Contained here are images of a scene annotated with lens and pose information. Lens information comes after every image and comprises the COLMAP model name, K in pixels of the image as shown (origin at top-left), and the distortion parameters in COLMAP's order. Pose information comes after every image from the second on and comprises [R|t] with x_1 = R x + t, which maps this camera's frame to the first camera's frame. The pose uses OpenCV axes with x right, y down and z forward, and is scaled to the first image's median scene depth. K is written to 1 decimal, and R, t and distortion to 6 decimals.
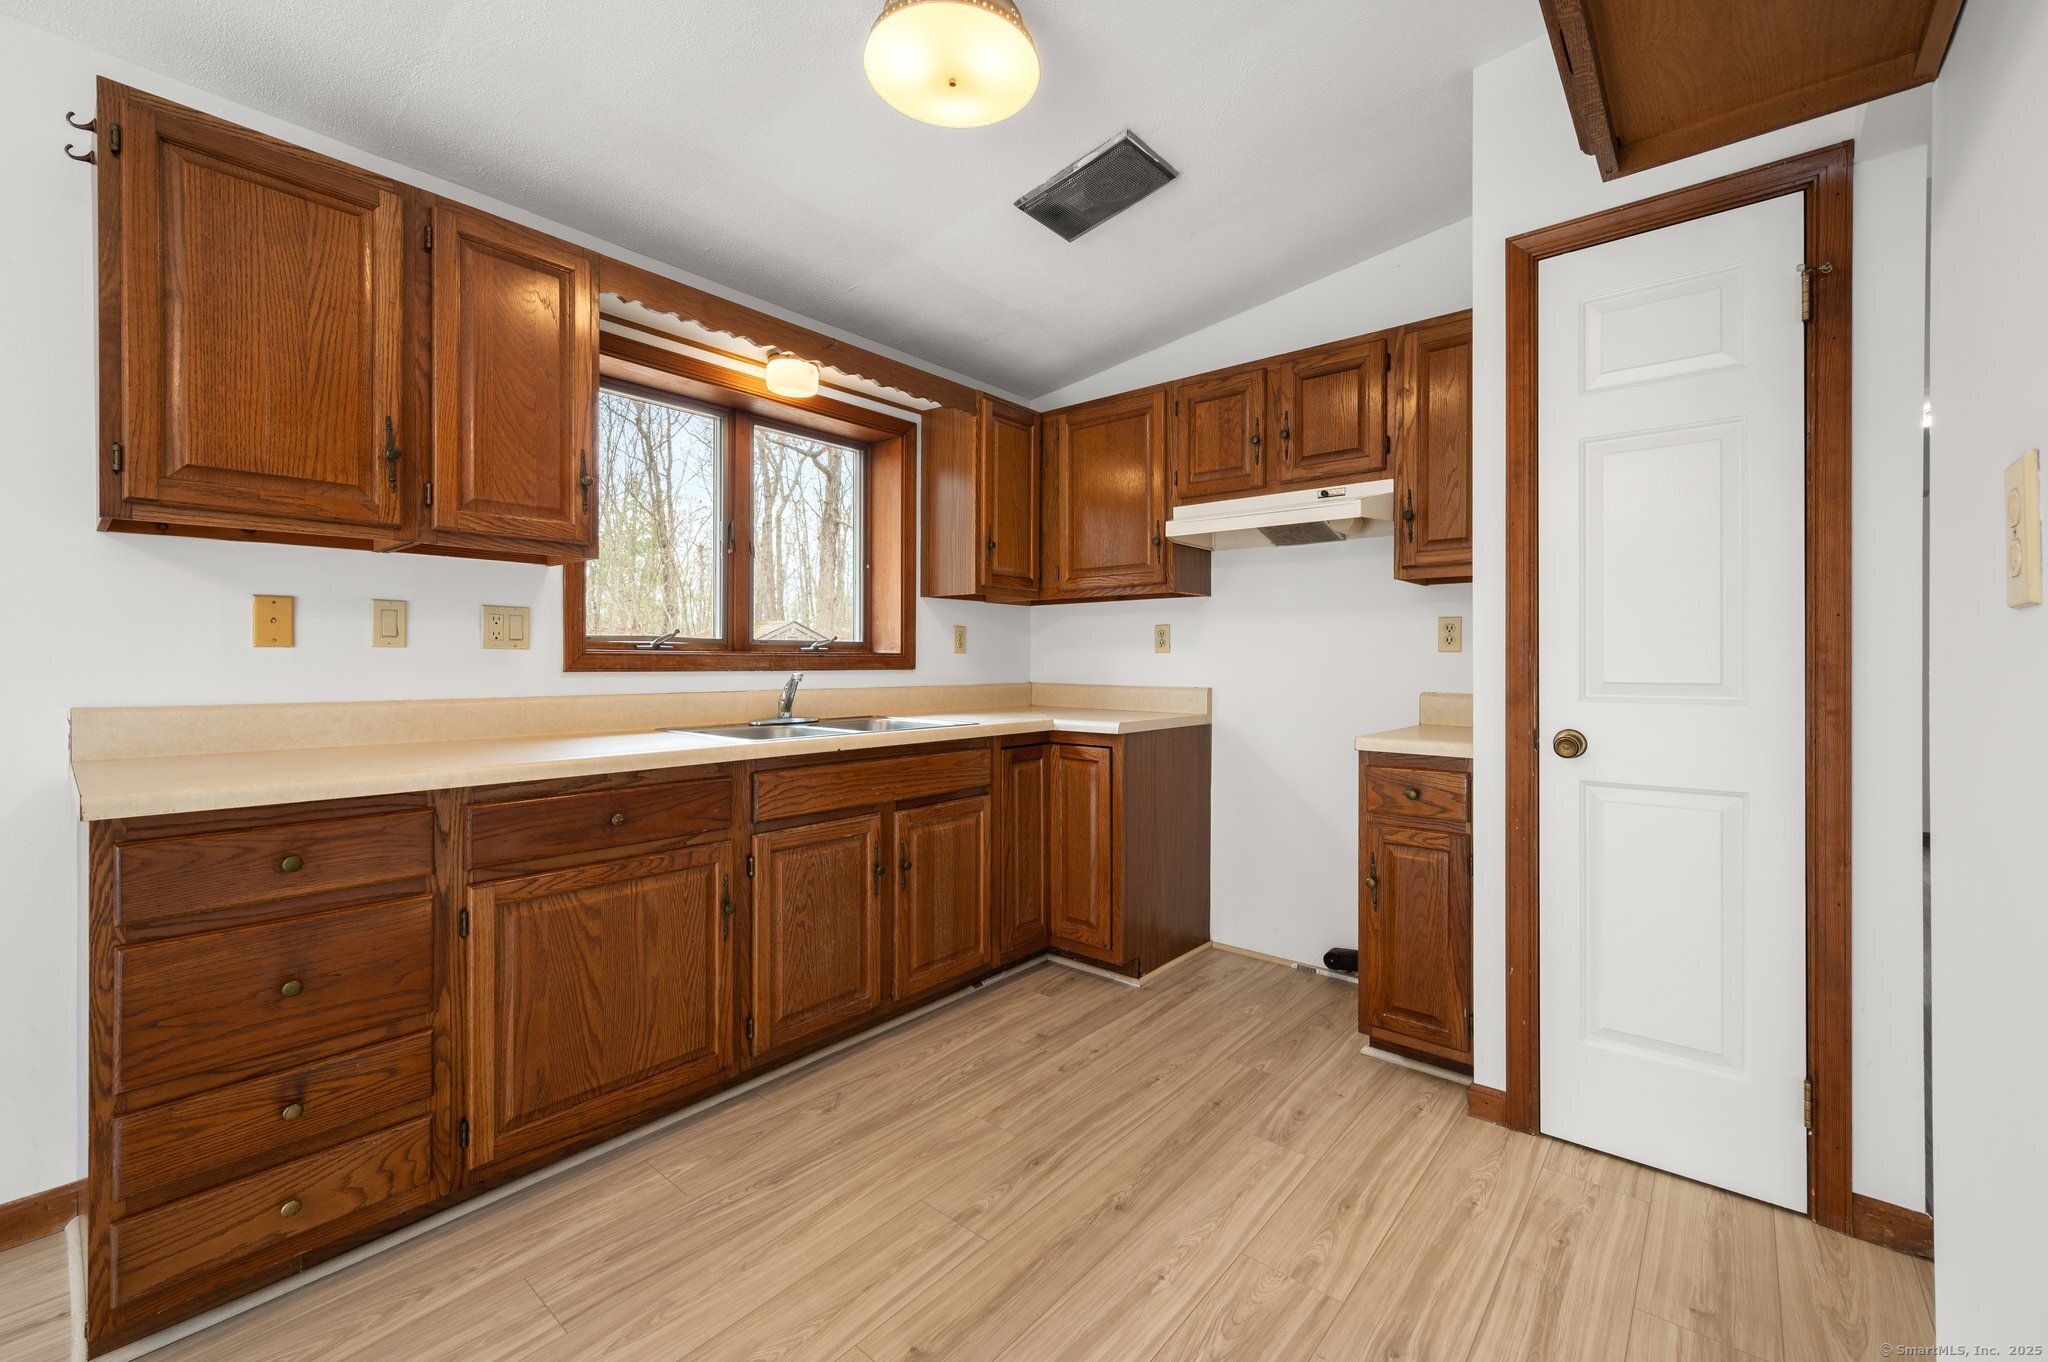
lens RADIAL K [[837.0, 0, 1023.4], [0, 837.0, 661.3], [0, 0, 1]] dist [-0.000114, -0.000161]
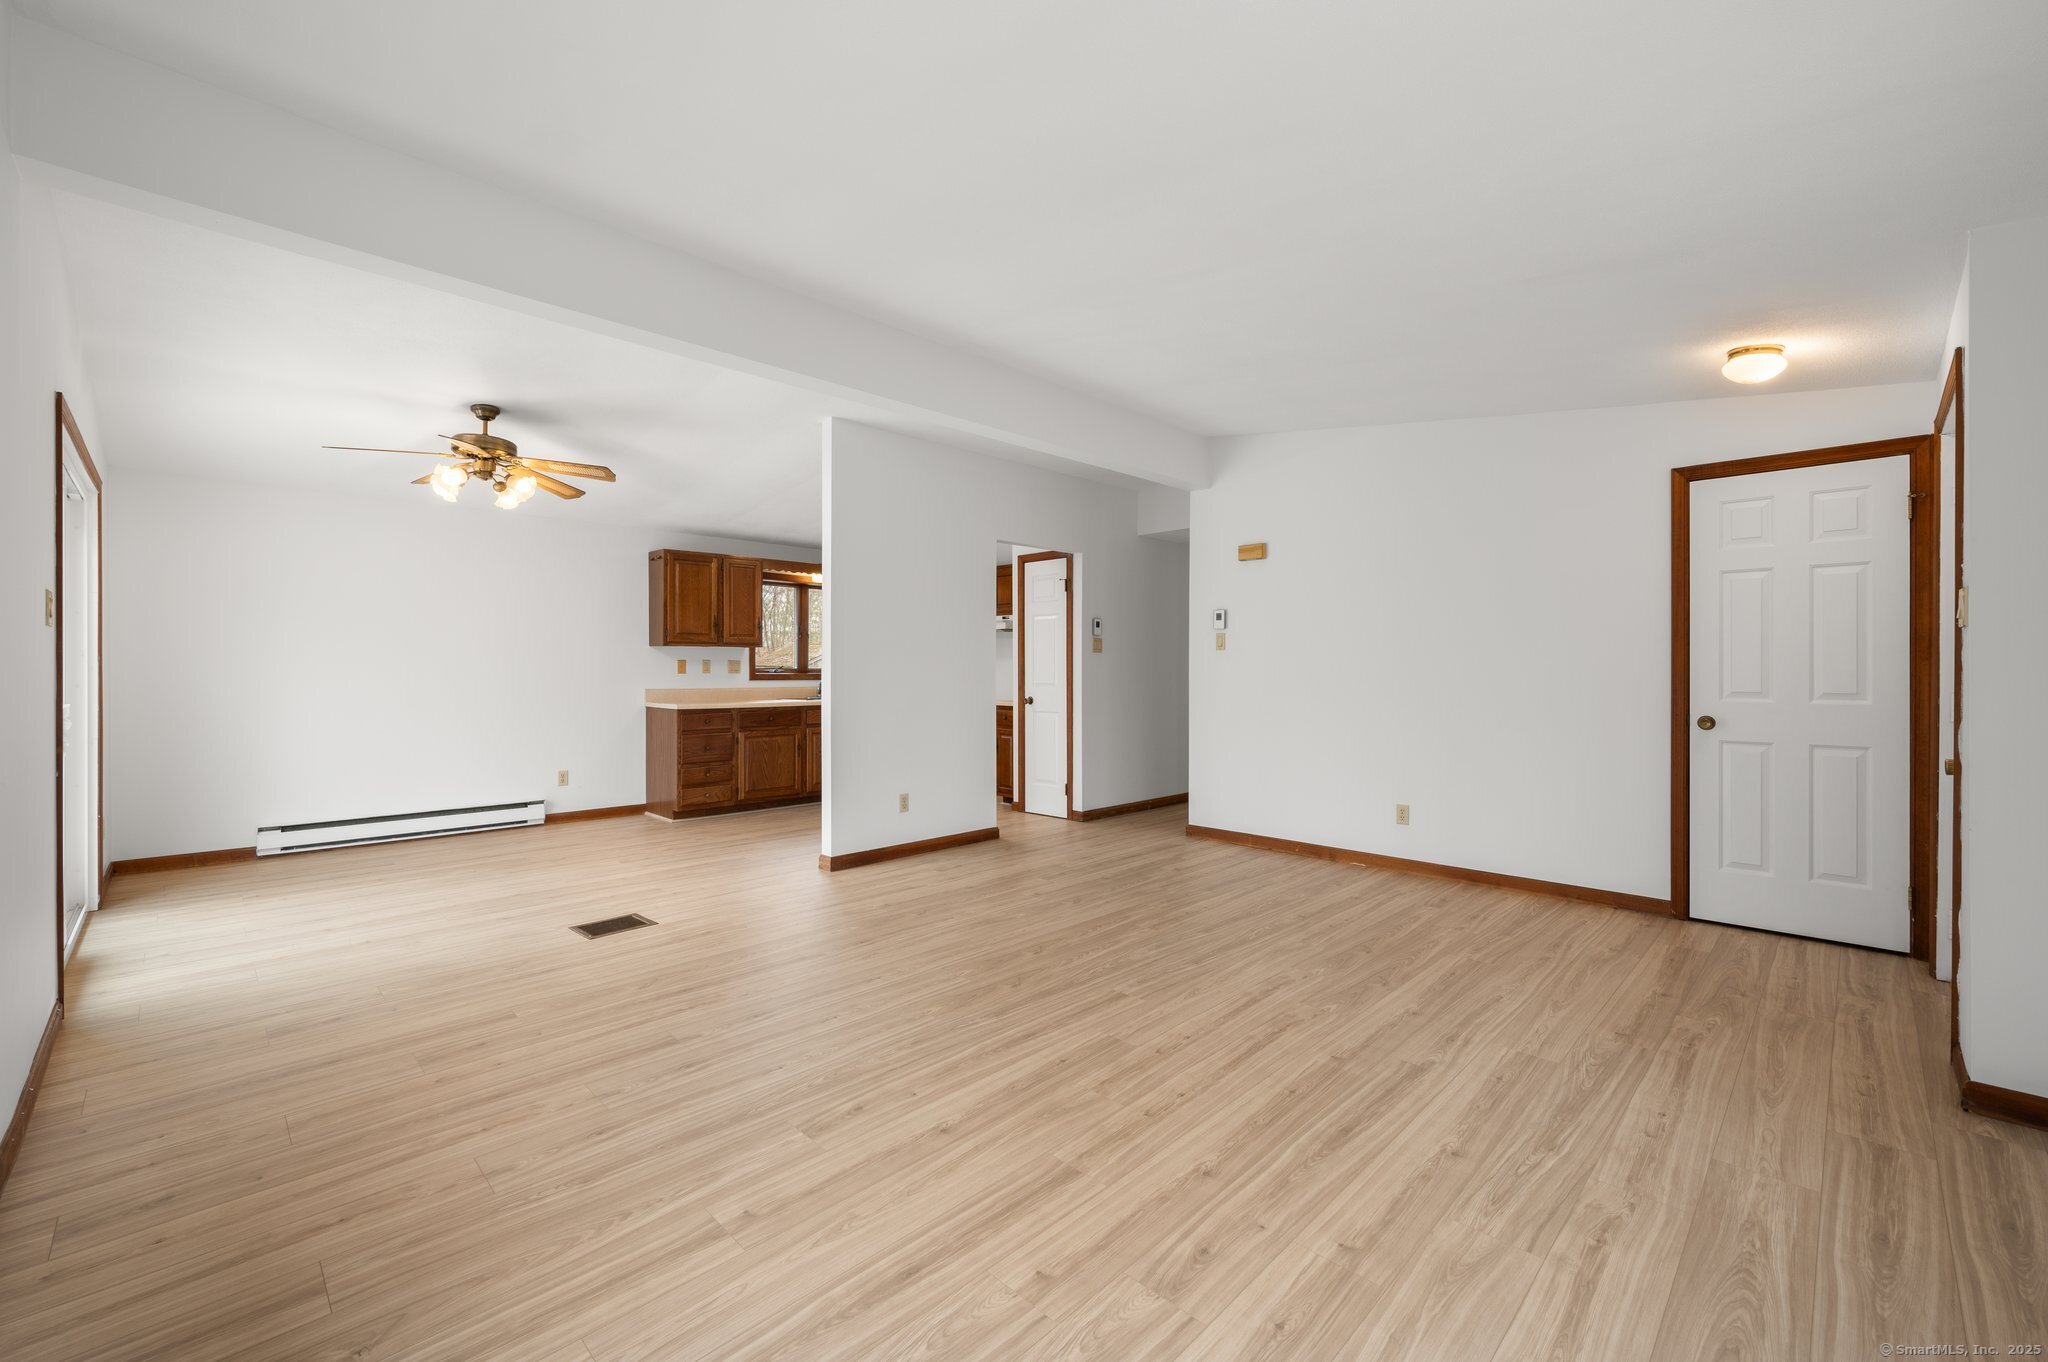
lens RADIAL K [[842.9, 0, 1019.9], [0, 842.9, 669.2], [0, 0, 1]] dist [-0.000281, -0.000319]
pose [[0.996593, -0.000838, -0.082471, 0.780603], [0.000781, 0.999999, -0.000731, -0.027800], [0.082471, 0.000664, 0.996593, -2.220631]]
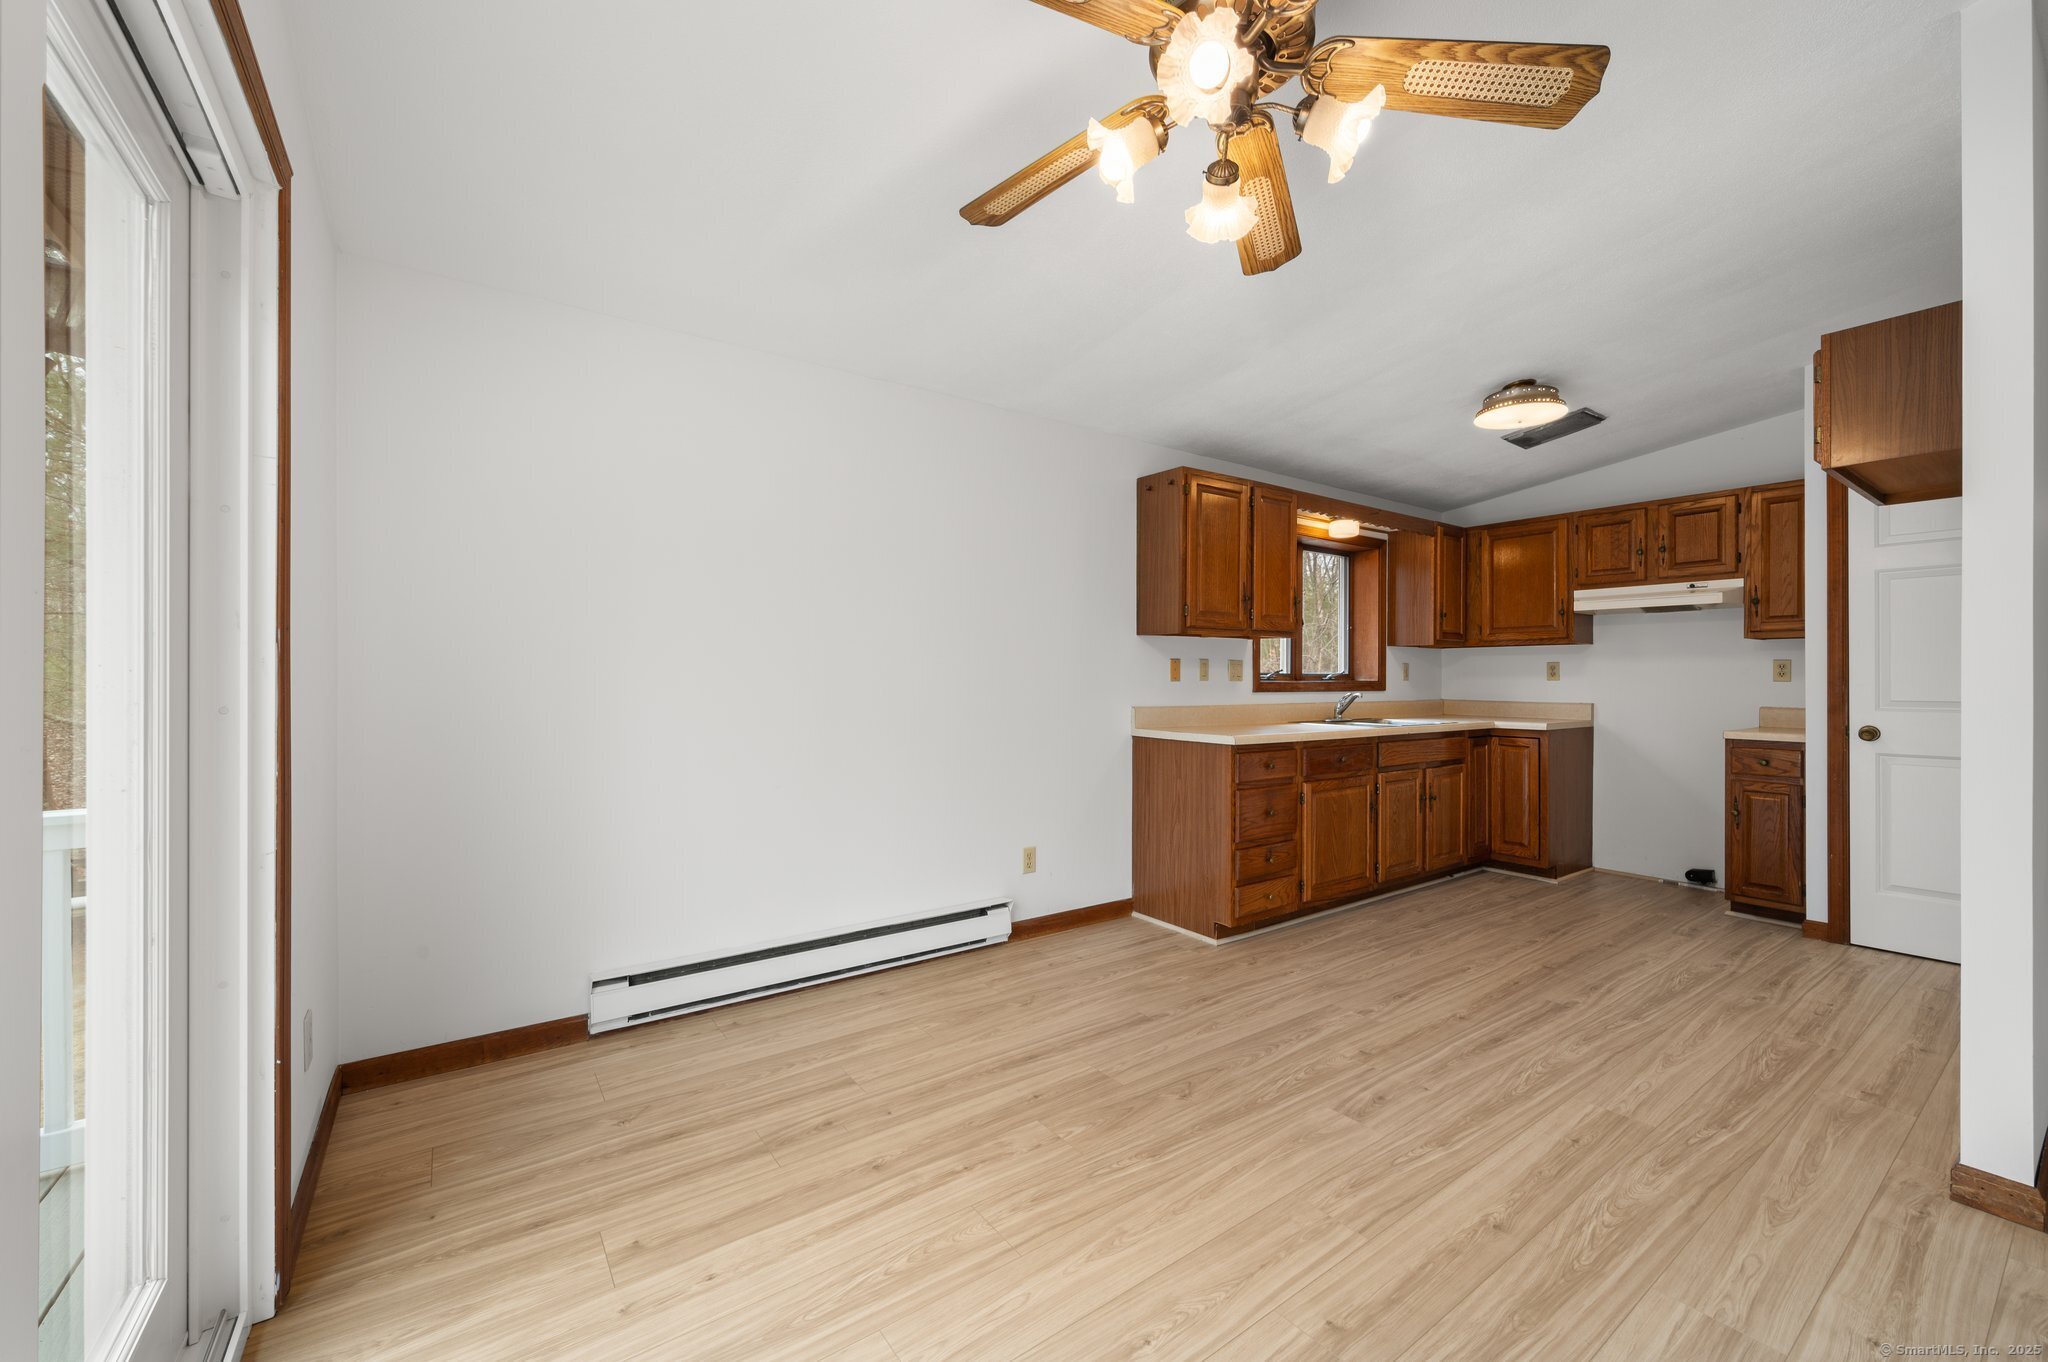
lens RADIAL K [[810.7, 0, 1027.2], [0, 810.7, 676.7], [0, 0, 1]] dist [-0.002088, 0.000896]
pose [[0.970455, -0.000224, -0.241284, -0.633219], [-0.000367, 0.999997, -0.002402, -0.019983], [0.241284, 0.002420, 0.970452, -1.040567]]
